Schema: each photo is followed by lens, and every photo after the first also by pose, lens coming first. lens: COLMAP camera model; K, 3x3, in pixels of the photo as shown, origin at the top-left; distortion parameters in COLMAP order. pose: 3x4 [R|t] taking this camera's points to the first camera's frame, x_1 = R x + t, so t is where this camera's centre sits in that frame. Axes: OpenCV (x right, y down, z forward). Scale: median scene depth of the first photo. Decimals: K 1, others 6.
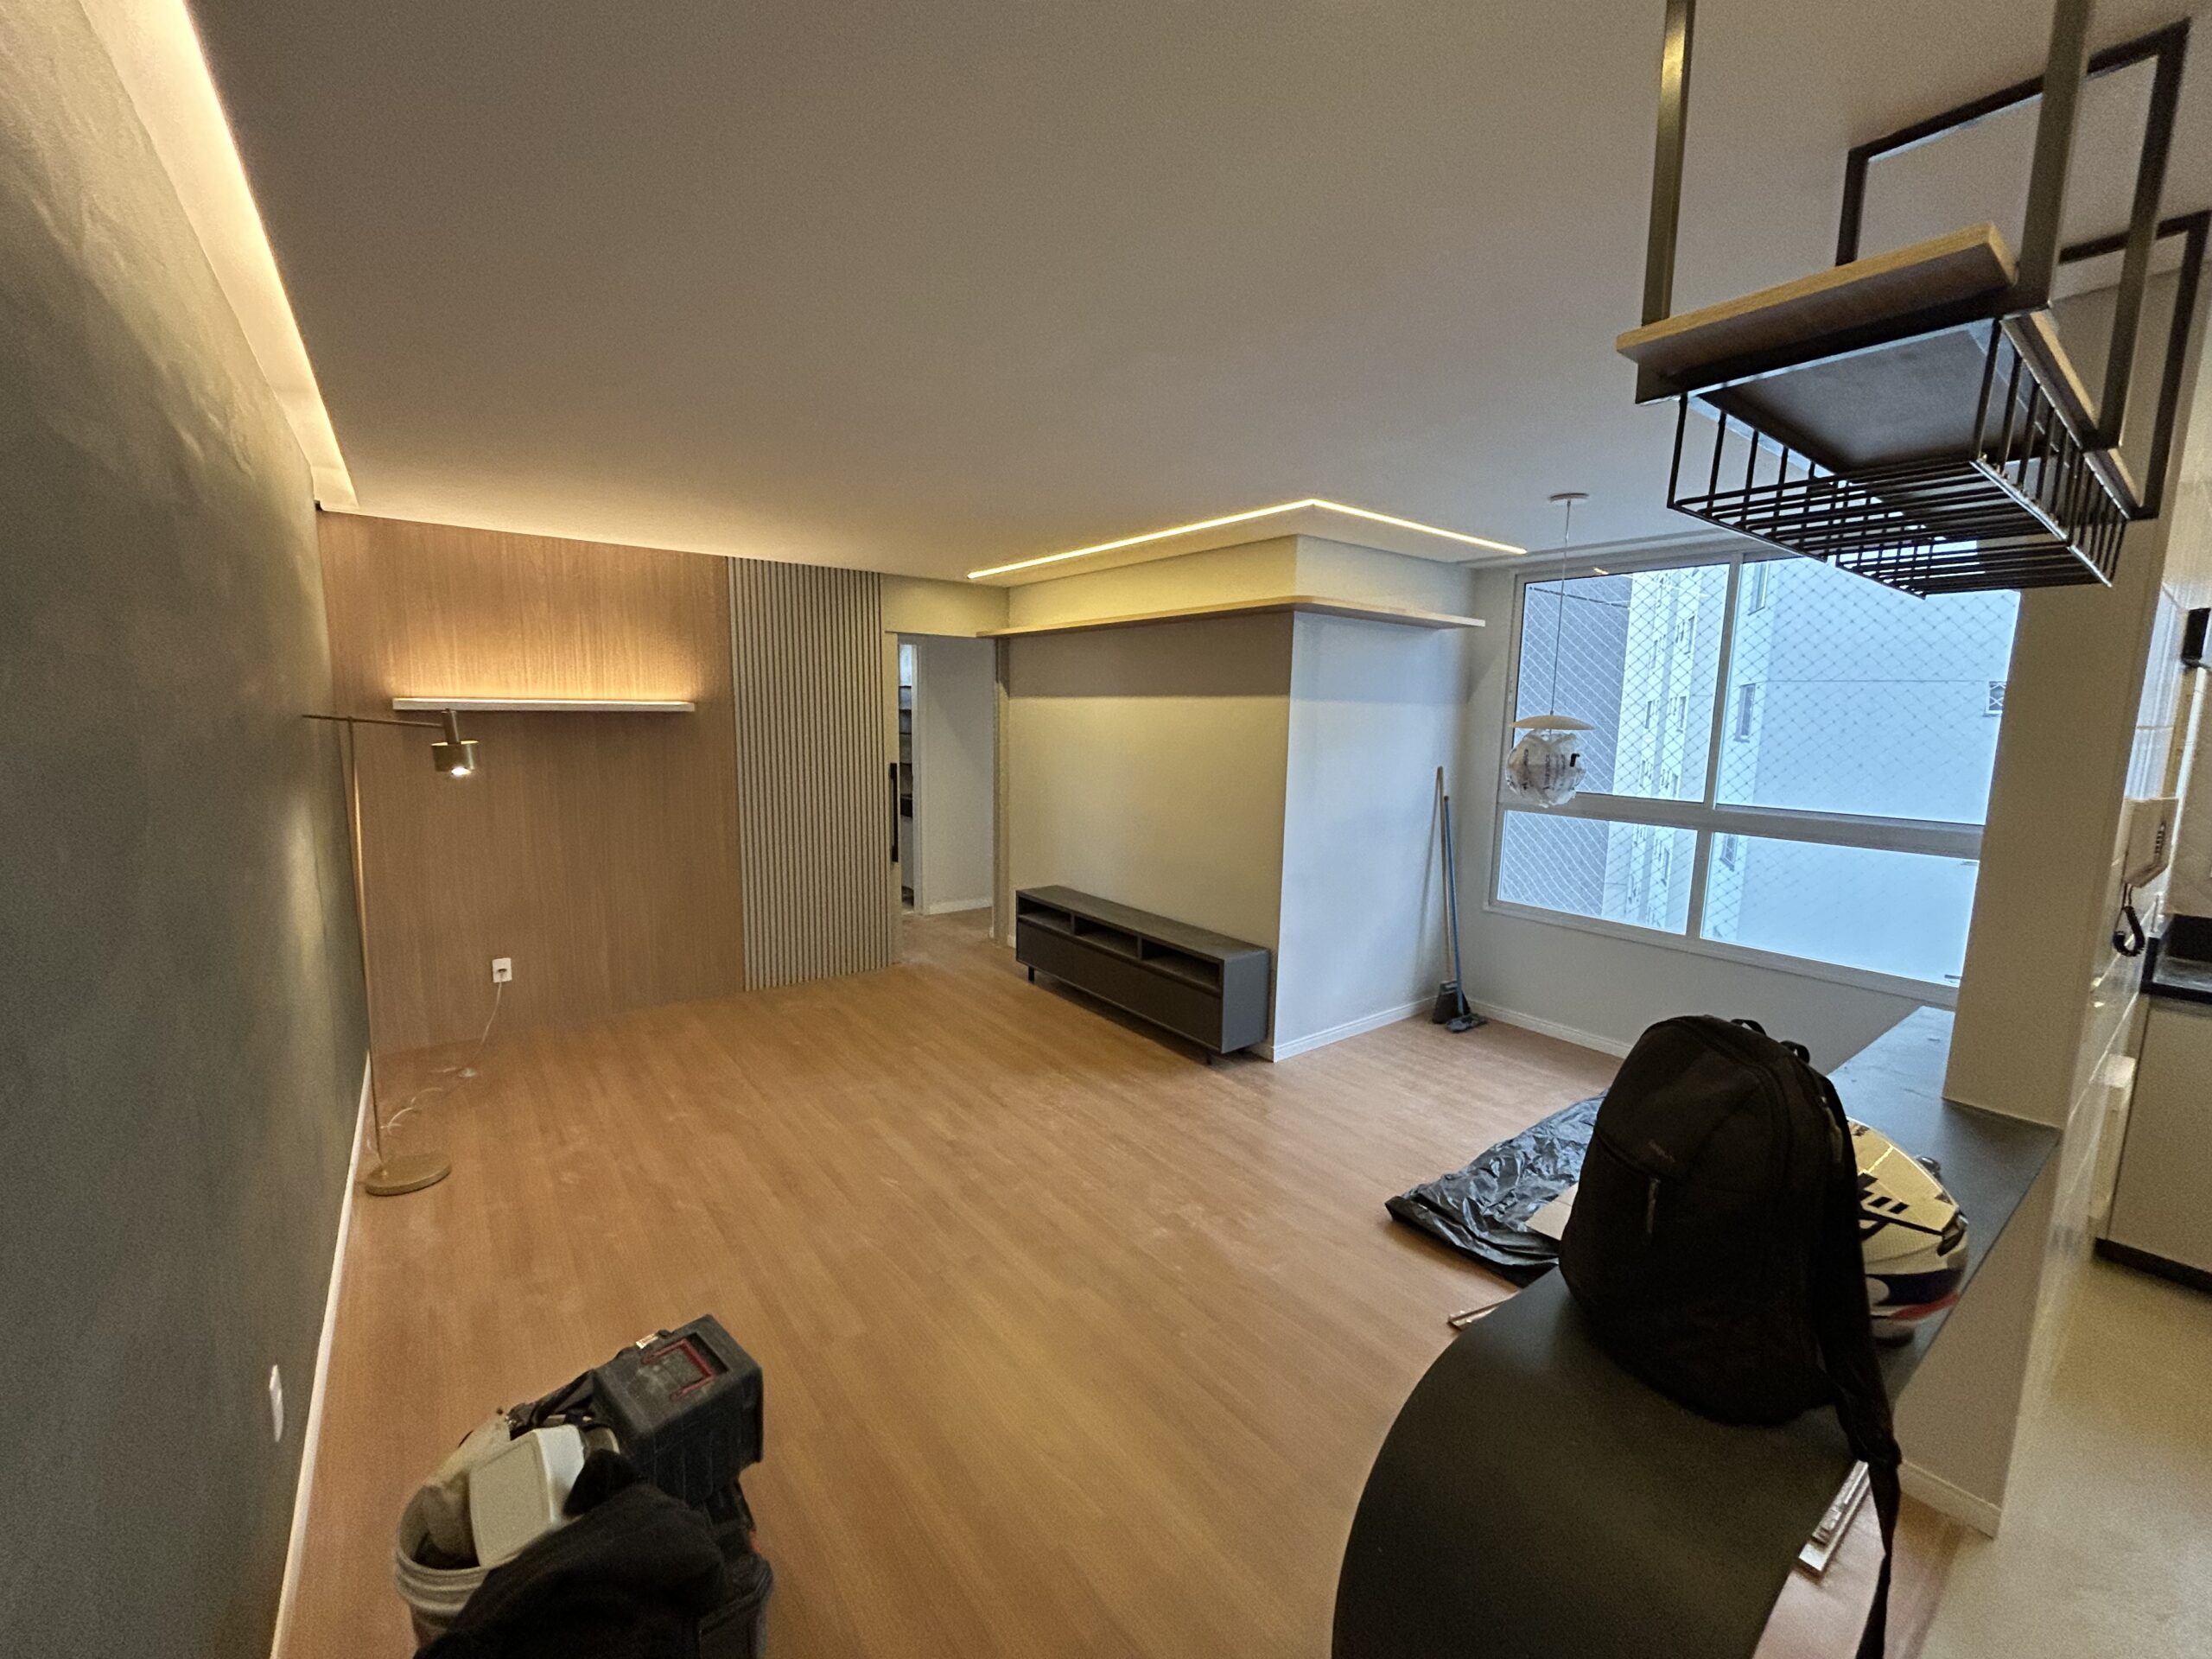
lens RADIAL K [[887.5, 0, 1106.0], [0, 887.5, 829.5], [0, 0, 1]] dist [0.000262, 0.000053]
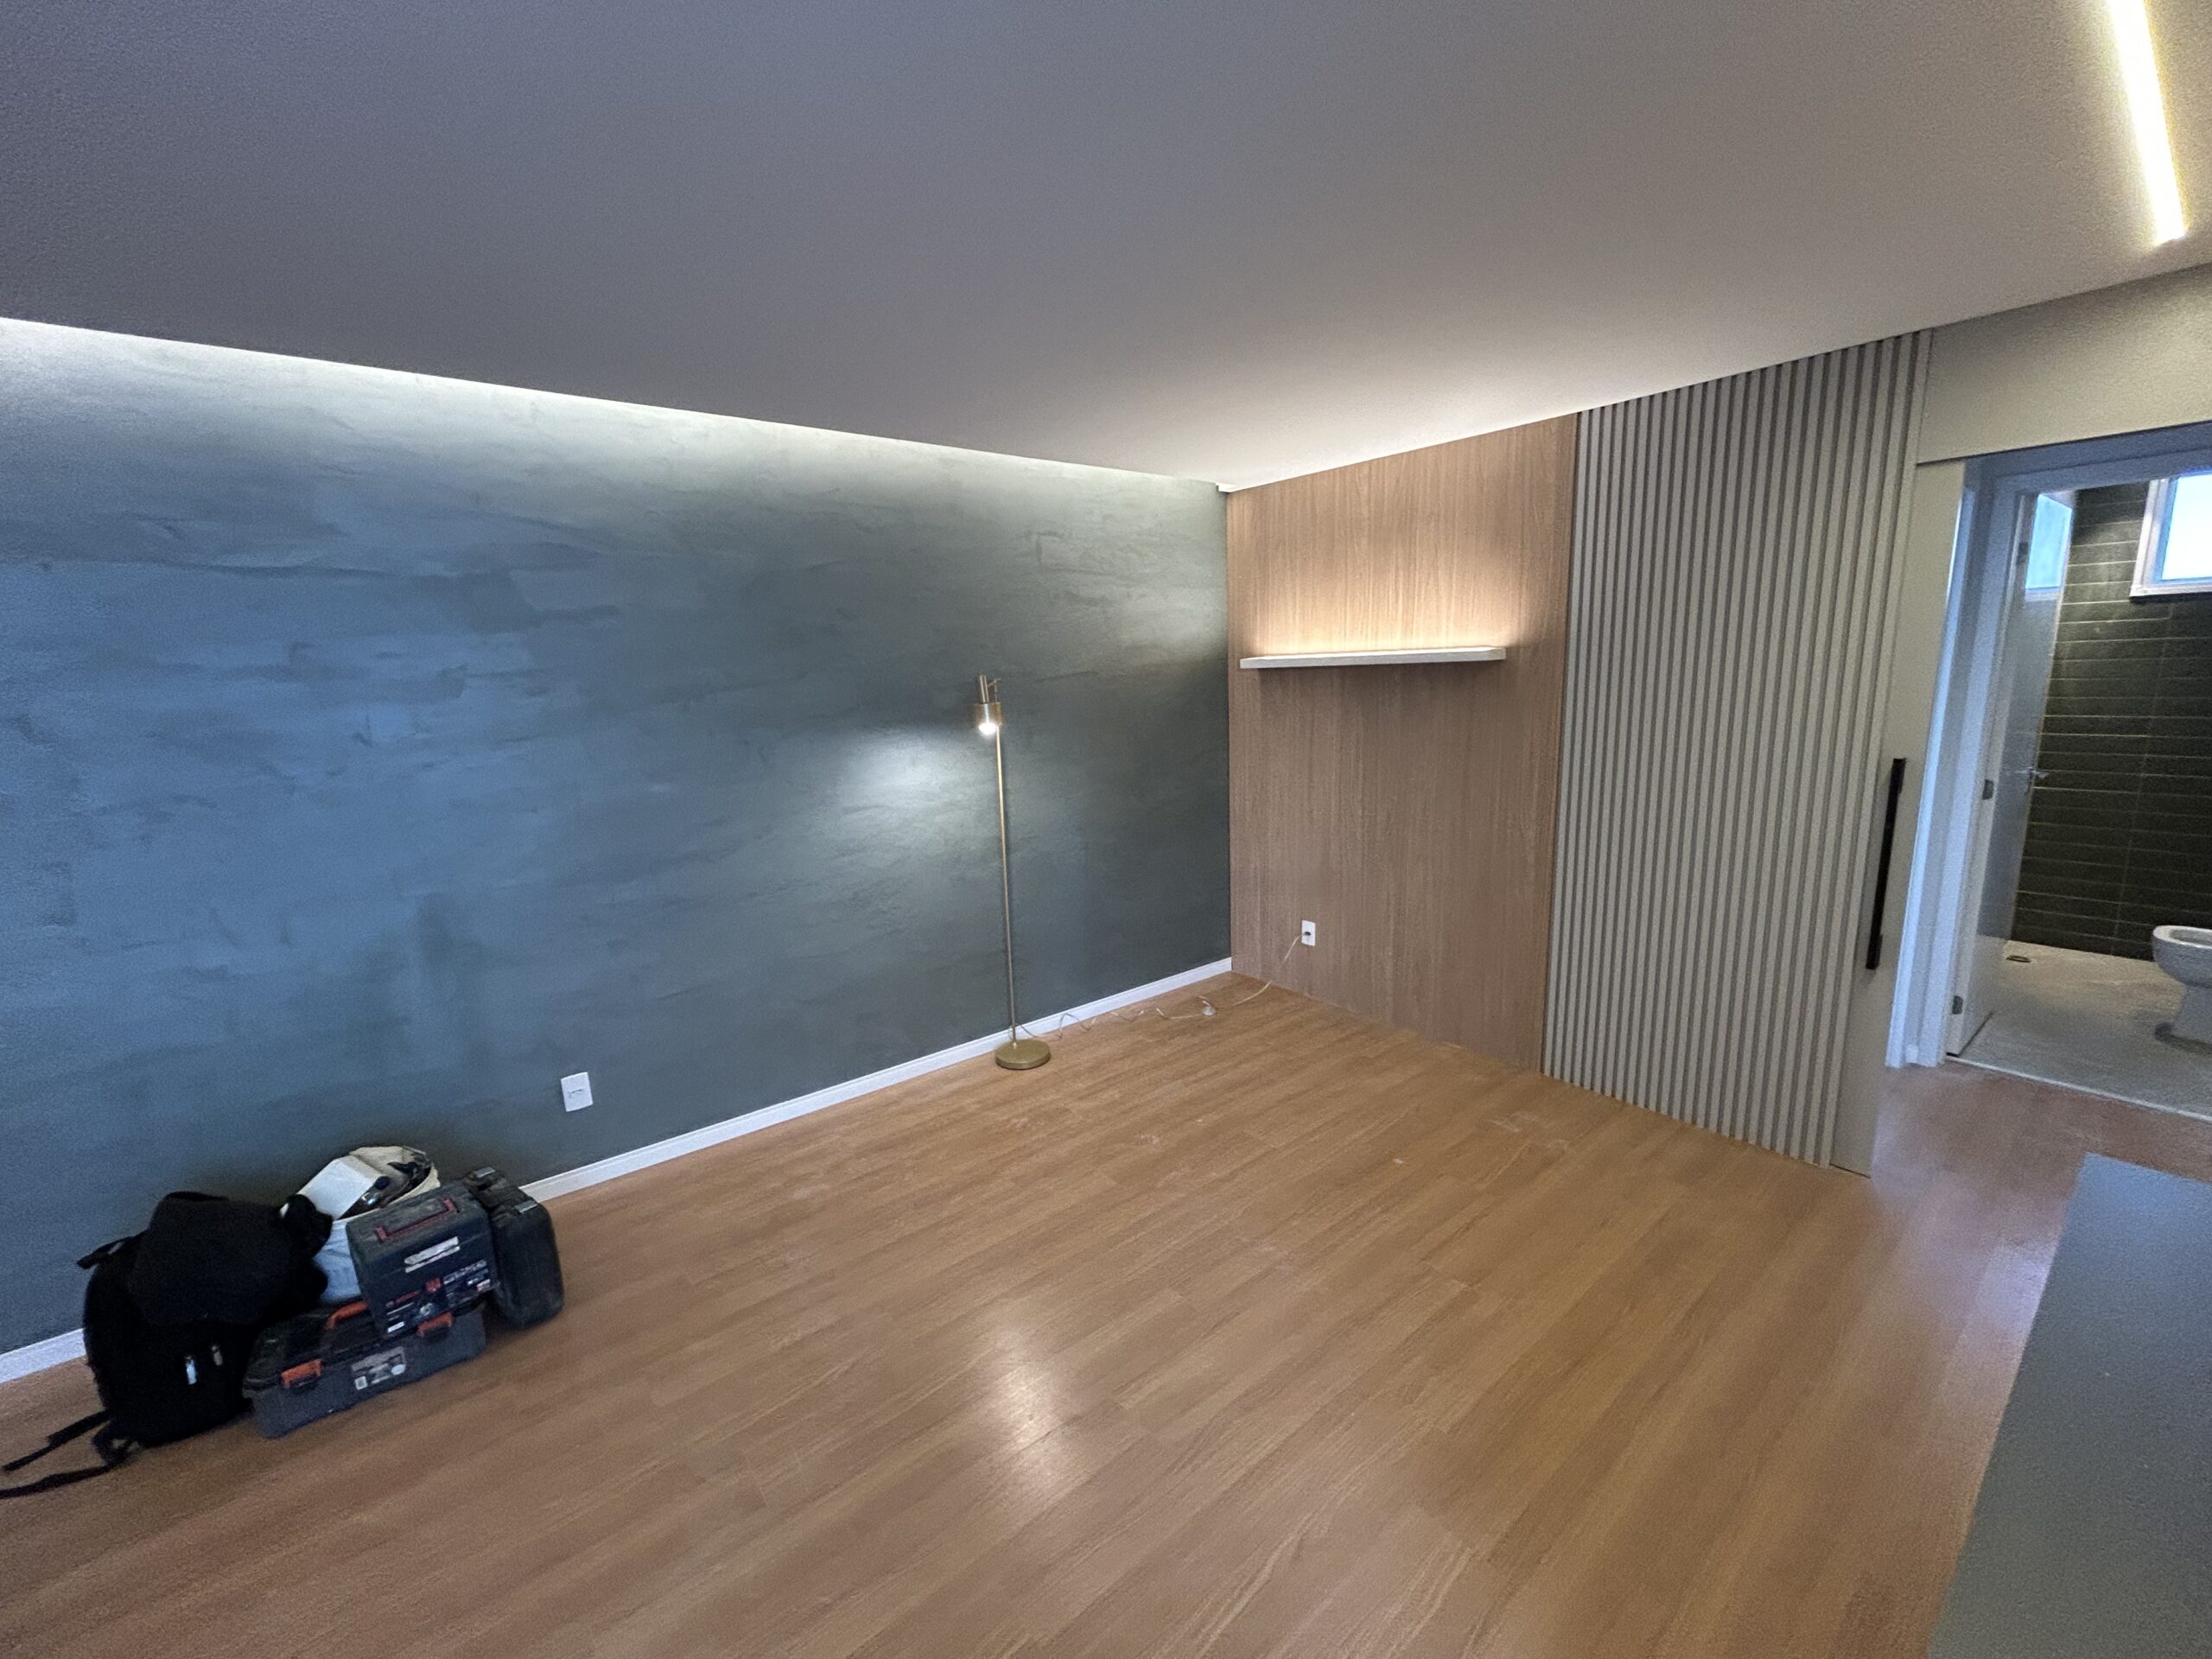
lens RADIAL K [[887.5, 0, 1106.0], [0, 887.5, 829.5], [0, 0, 1]] dist [0.000262, 0.000053]
pose [[0.018639, 0.163670, -0.986339, 0.275632], [-0.101355, 0.981738, 0.160991, -0.092999], [0.994676, 0.096970, 0.034888, 0.763371]]
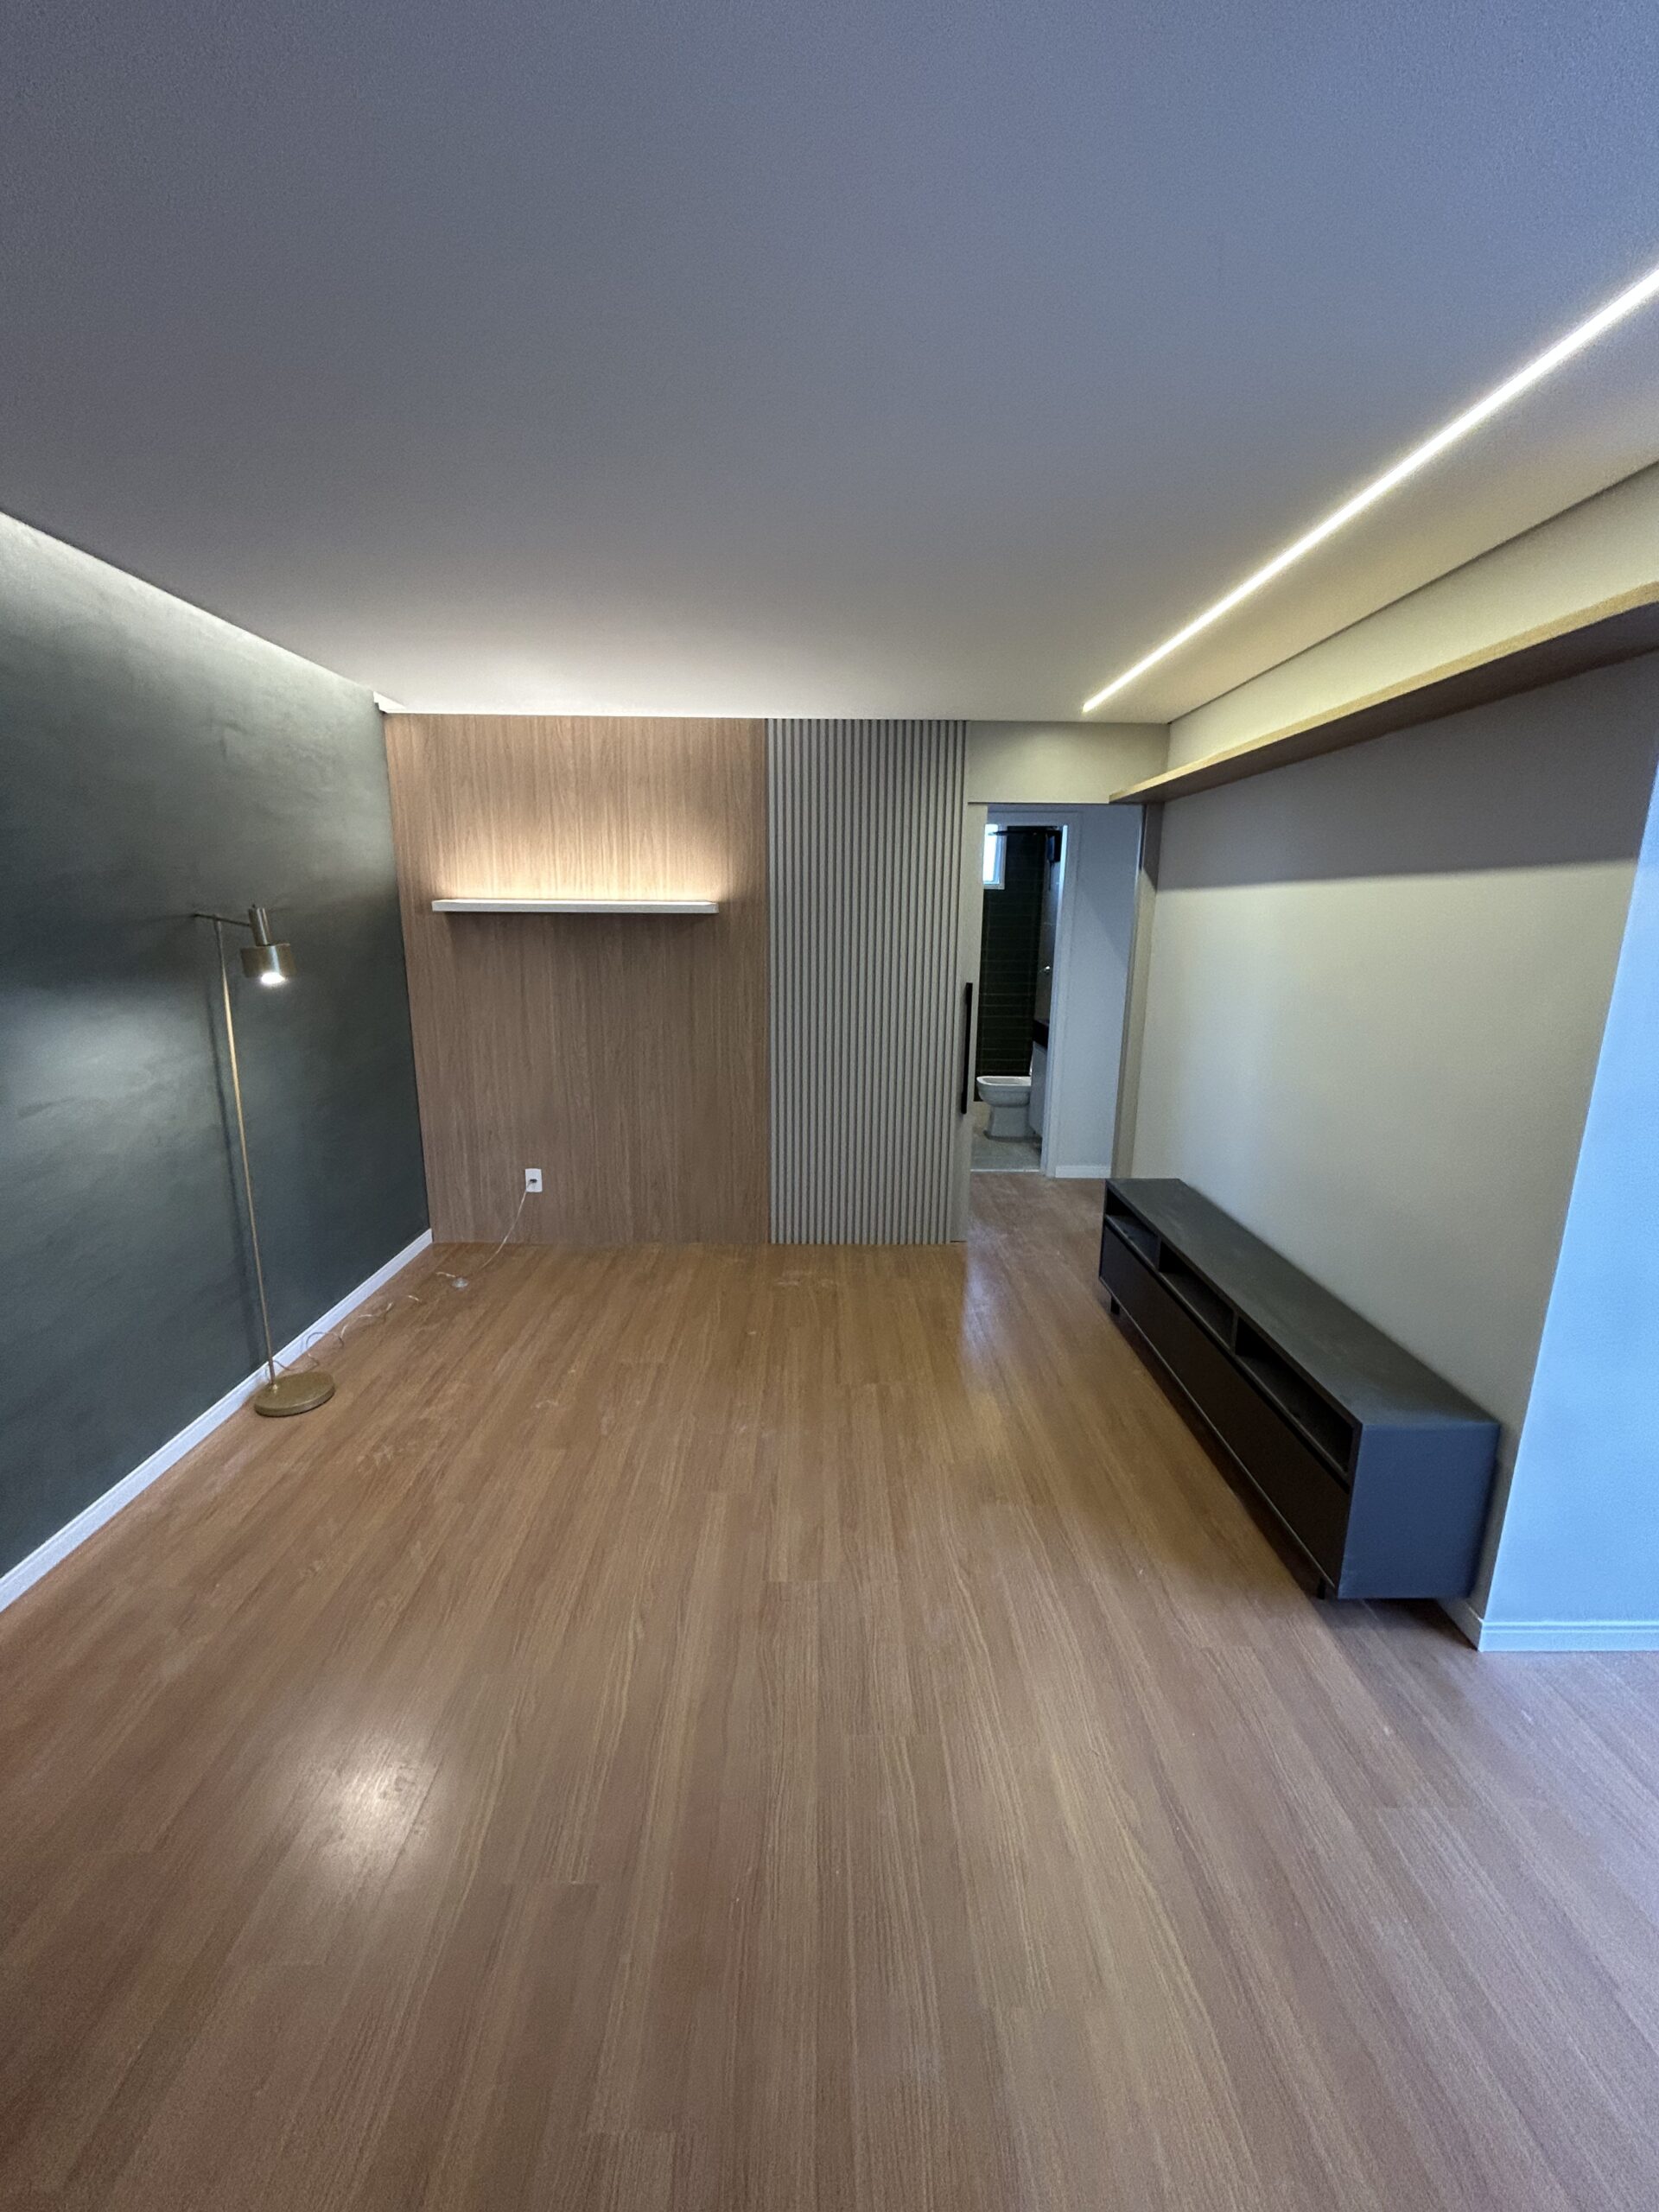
lens RADIAL K [[887.5, 0, 829.5], [0, 887.5, 1106.0], [0, 0, 1]] dist [0.000262, 0.000053]
pose [[0.801569, 0.119824, -0.585772, 0.155179], [-0.076475, 0.992212, 0.098316, -0.046961], [0.592991, -0.034010, 0.804491, 0.423636]]
